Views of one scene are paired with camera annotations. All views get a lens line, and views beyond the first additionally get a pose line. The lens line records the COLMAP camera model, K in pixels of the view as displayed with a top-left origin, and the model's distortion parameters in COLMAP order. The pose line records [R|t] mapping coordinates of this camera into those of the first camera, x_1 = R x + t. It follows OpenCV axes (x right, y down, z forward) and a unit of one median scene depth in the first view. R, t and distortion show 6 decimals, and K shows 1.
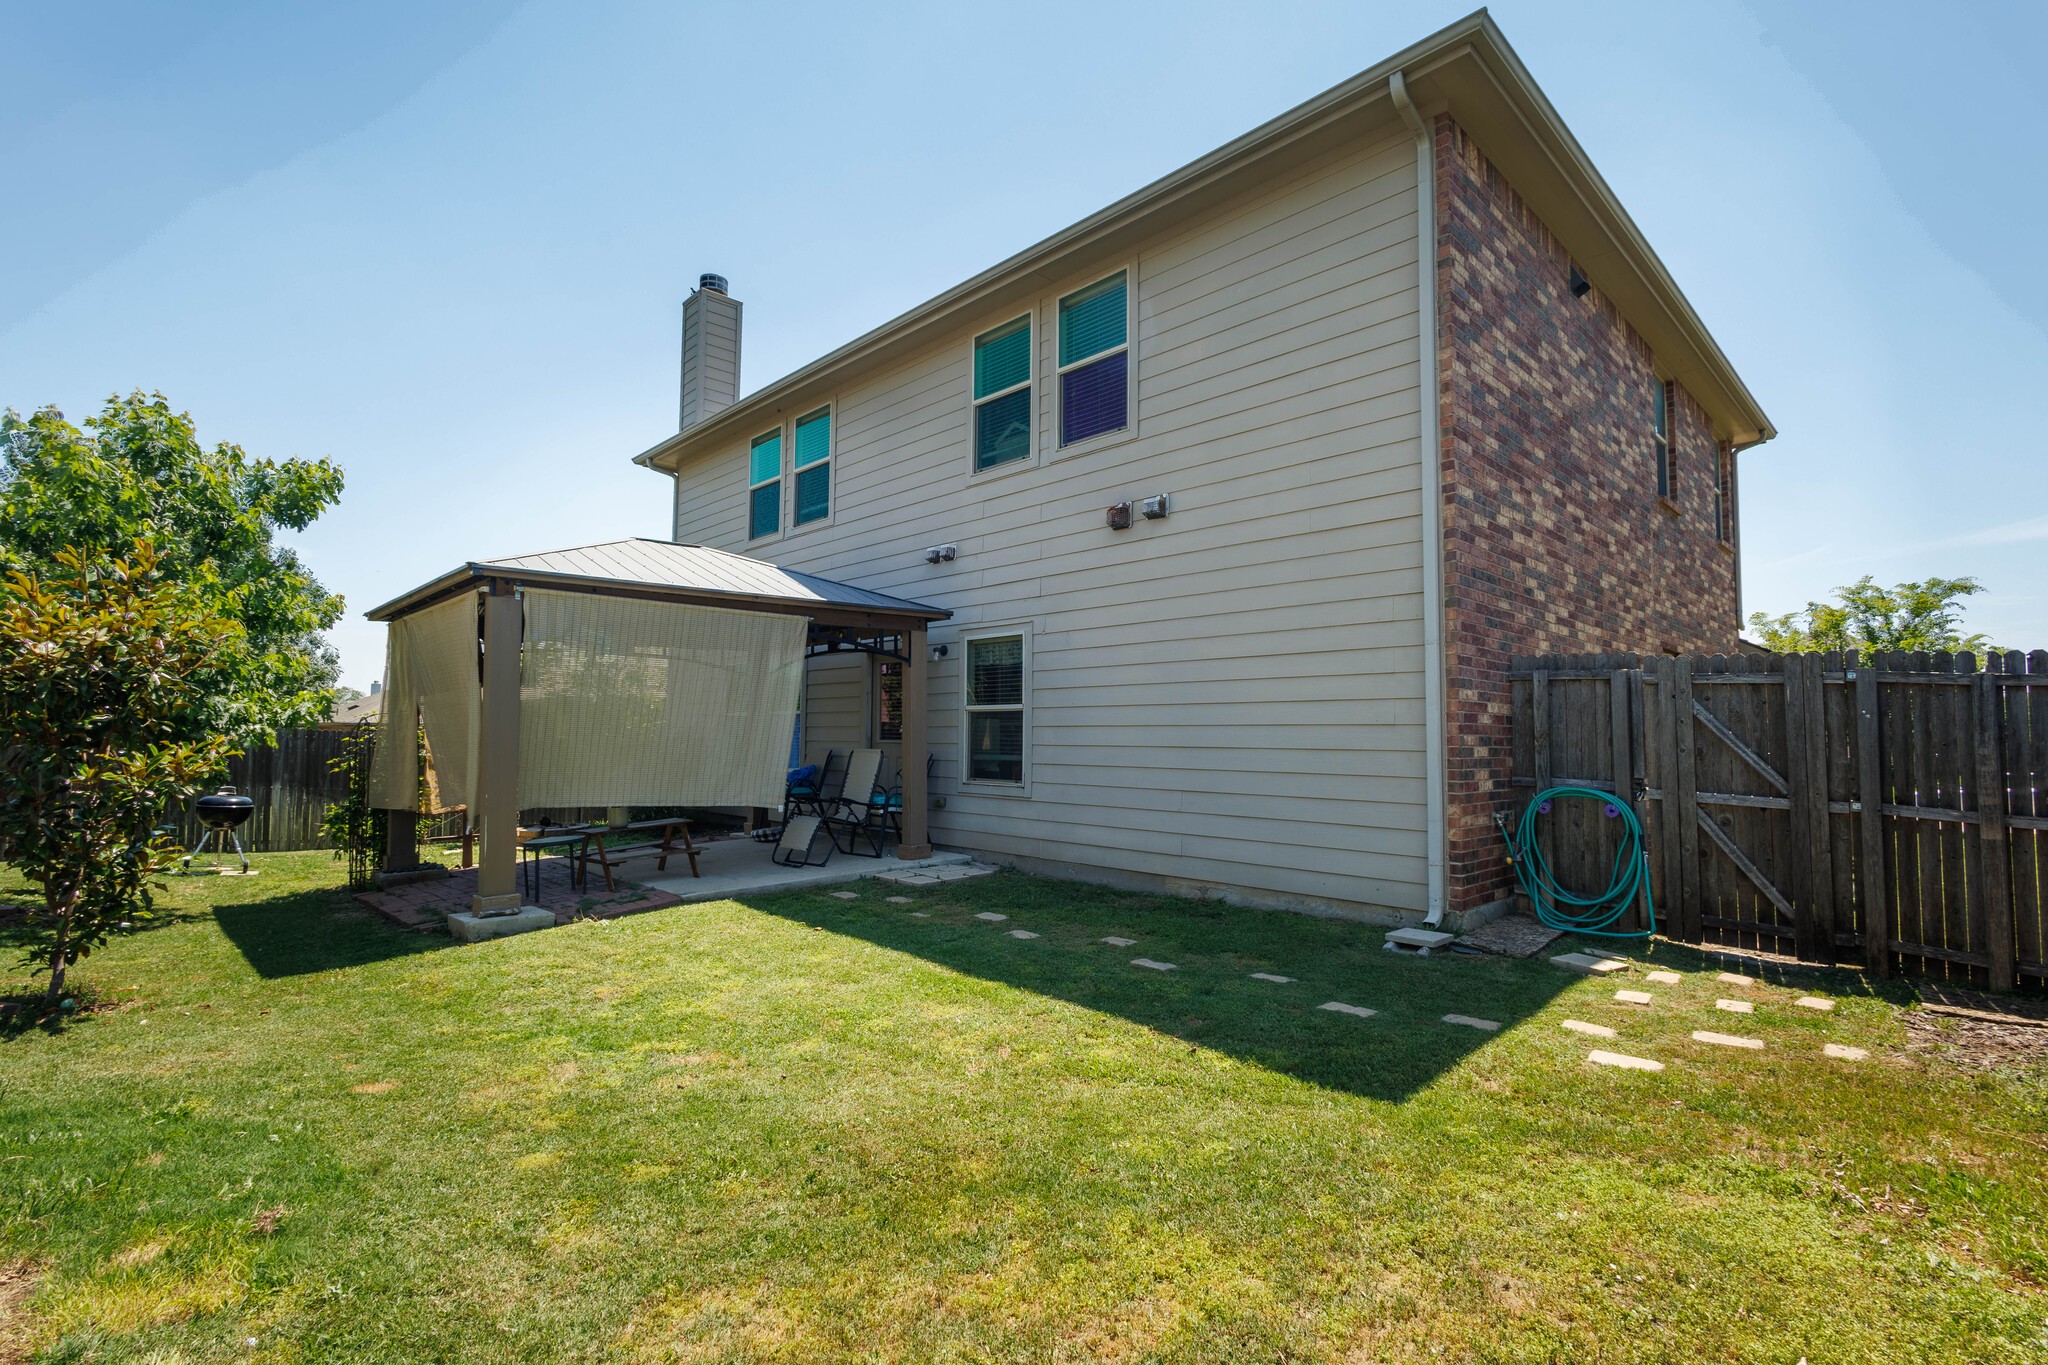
lens RADIAL K [[939.6, 0, 1009.8], [0, 939.6, 679.7], [0, 0, 1]] dist [0.000481, -0.000361]
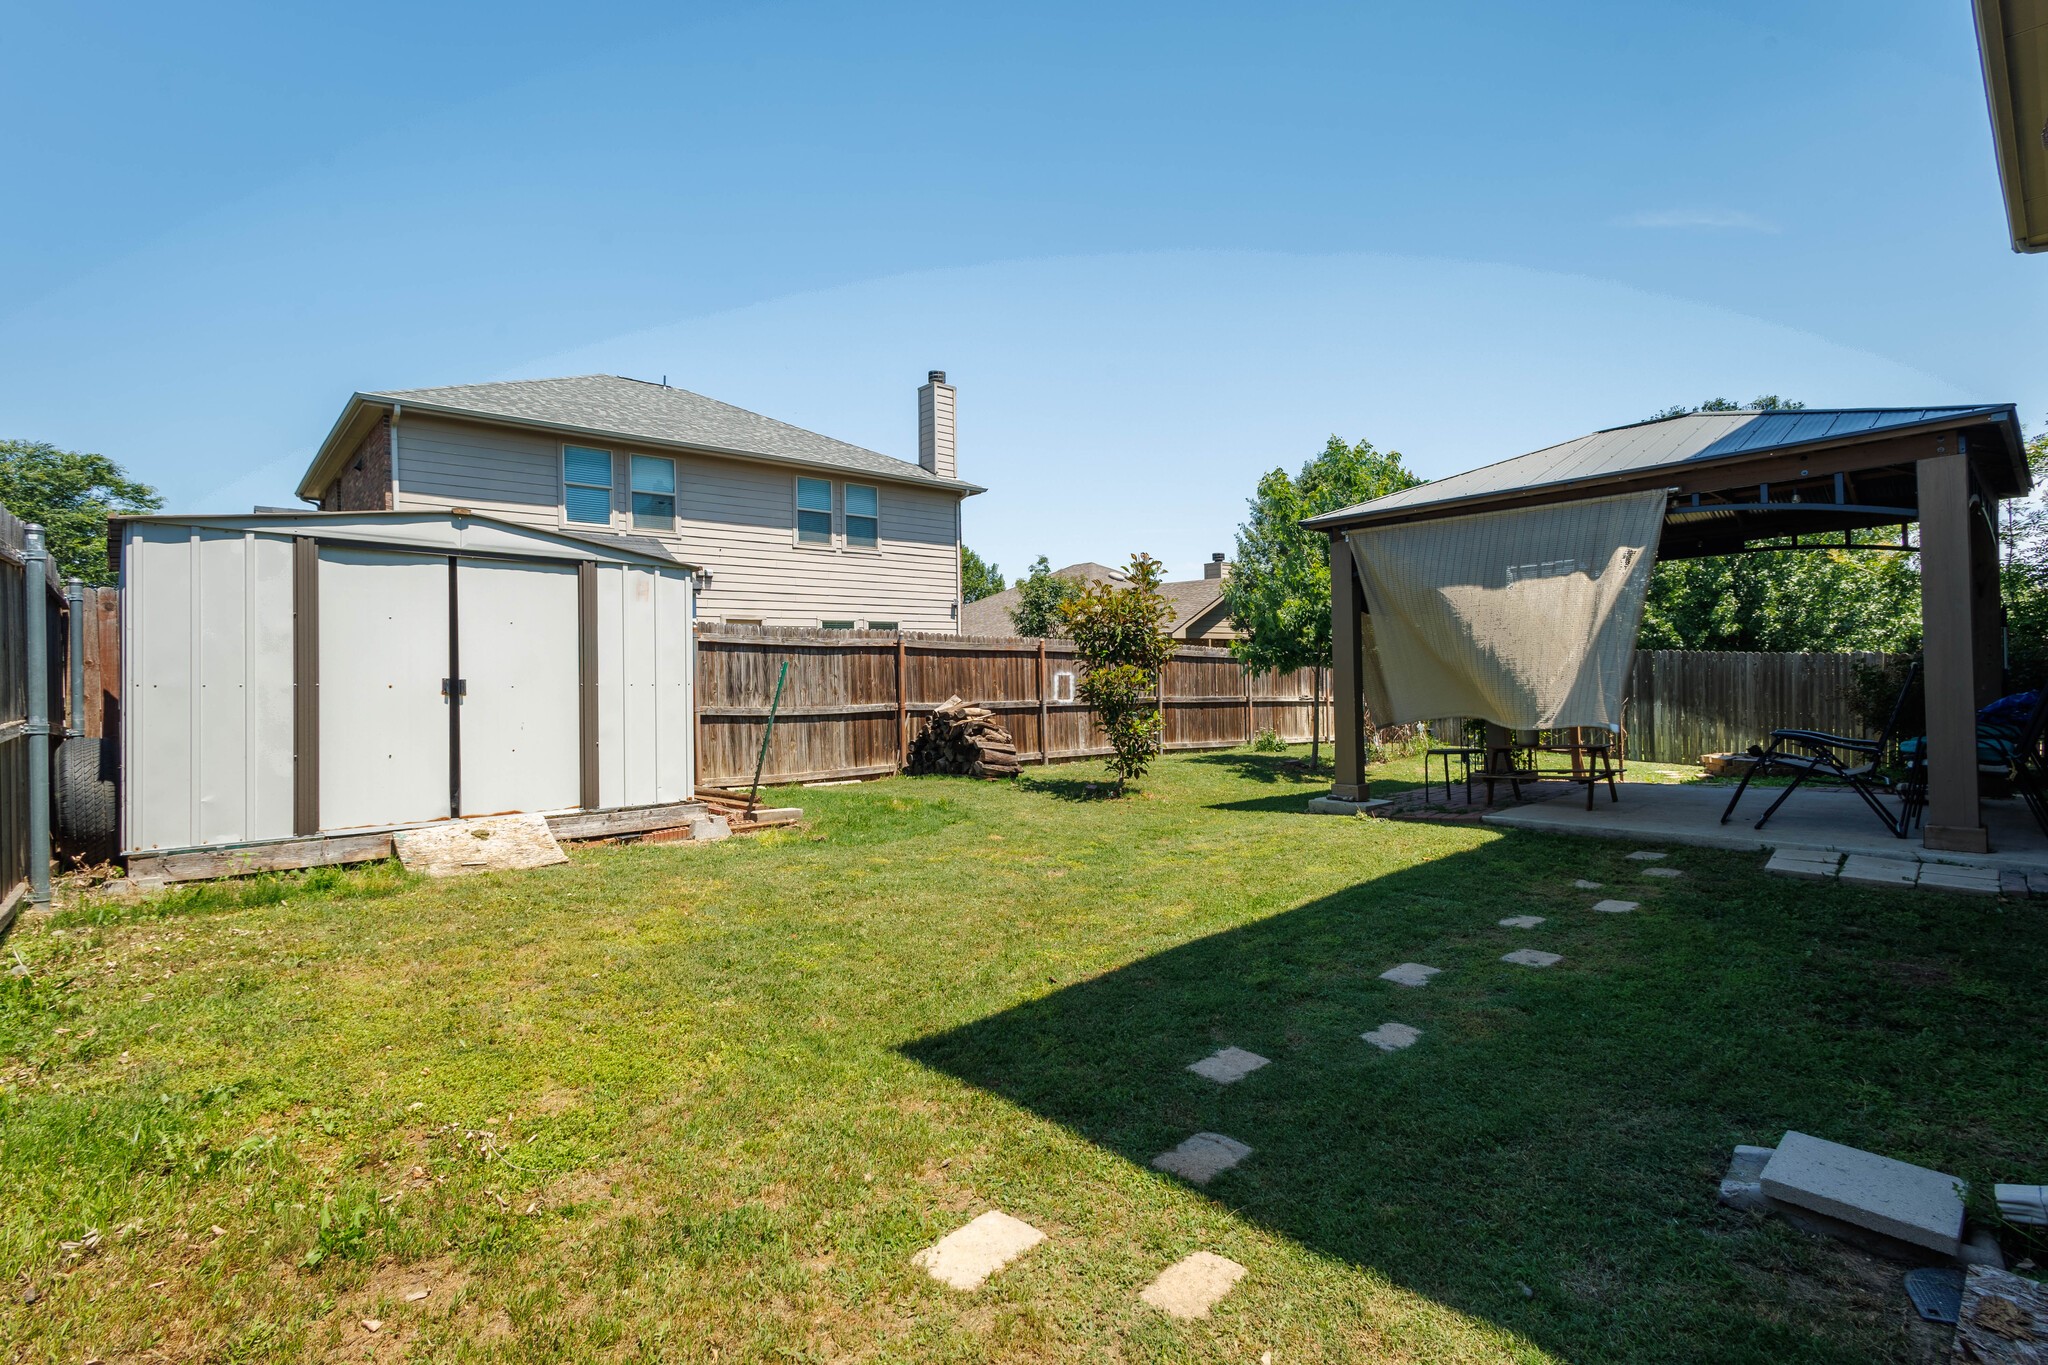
lens RADIAL K [[939.6, 0, 1009.8], [0, 939.6, 679.7], [0, 0, 1]] dist [0.000481, -0.000361]
pose [[-0.056878, 0.005725, -0.998365, 1.026025], [0.074063, 0.997252, 0.001499, 0.083374], [0.995630, -0.073857, -0.057146, 0.937172]]
